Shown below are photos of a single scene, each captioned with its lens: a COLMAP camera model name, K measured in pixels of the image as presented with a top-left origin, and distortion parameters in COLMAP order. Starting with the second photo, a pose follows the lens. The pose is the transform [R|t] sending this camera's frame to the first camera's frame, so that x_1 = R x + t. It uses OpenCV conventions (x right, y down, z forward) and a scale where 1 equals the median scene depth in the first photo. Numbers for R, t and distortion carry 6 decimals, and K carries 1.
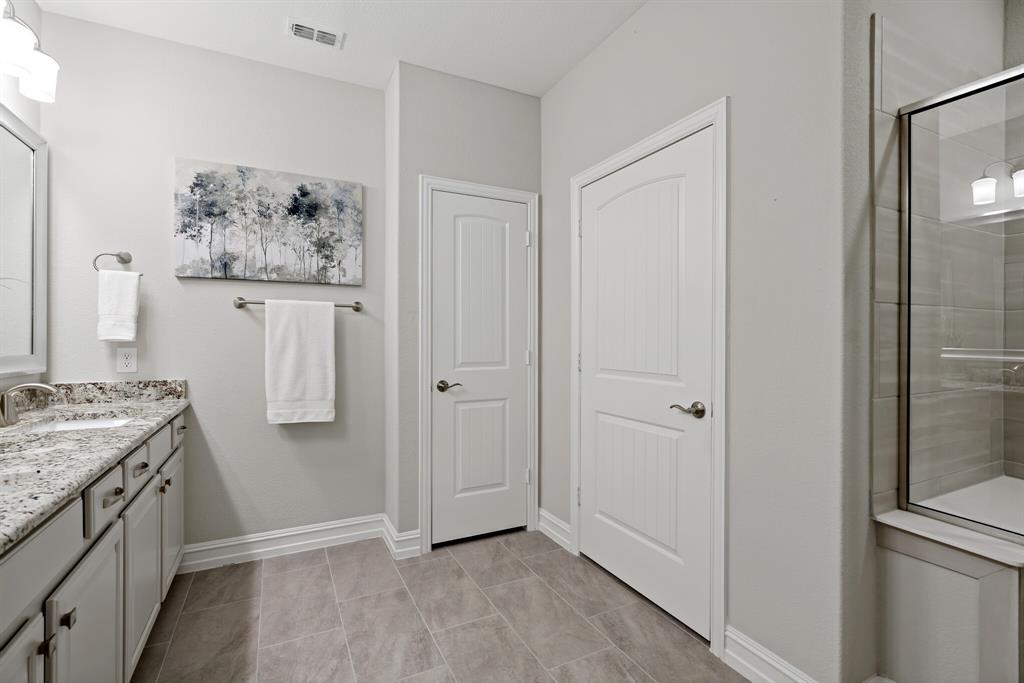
lens RADIAL K [[461.5, 0, 507.9], [0, 461.5, 342.6], [0, 0, 1]] dist [0.002247, 0.000547]
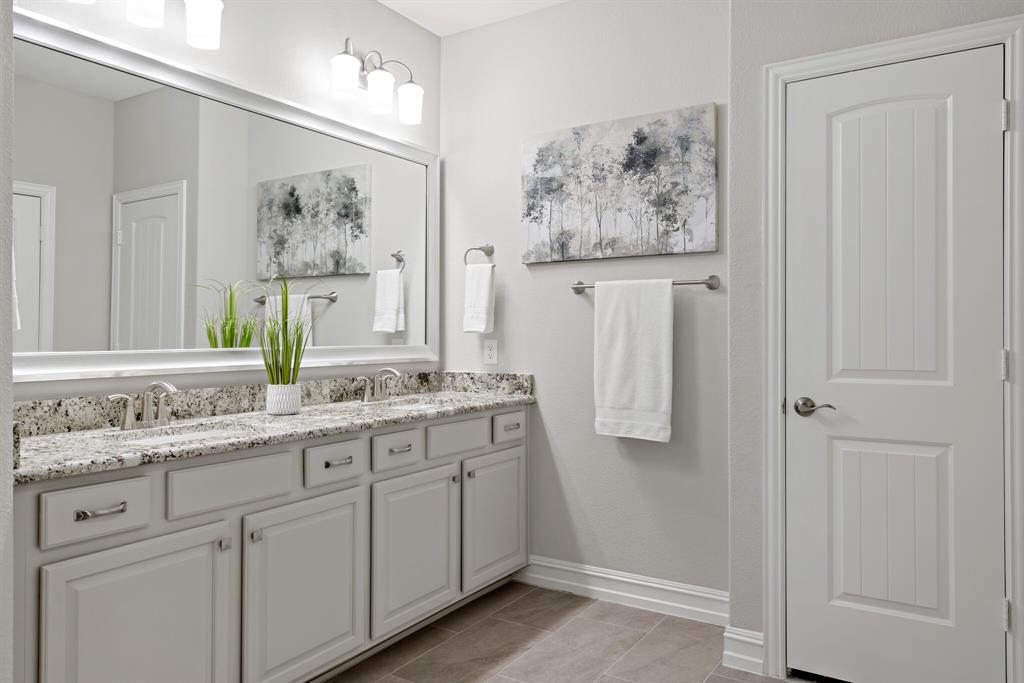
lens RADIAL K [[703.7, 0, 508.6], [0, 703.7, 335.1], [0, 0, 1]] dist [0.010043, -0.001514]
pose [[0.528953, -0.002477, -0.848647, 0.444166], [-0.006151, 0.999958, -0.006753, 0.010559], [0.848629, 0.008792, 0.528916, 0.204180]]
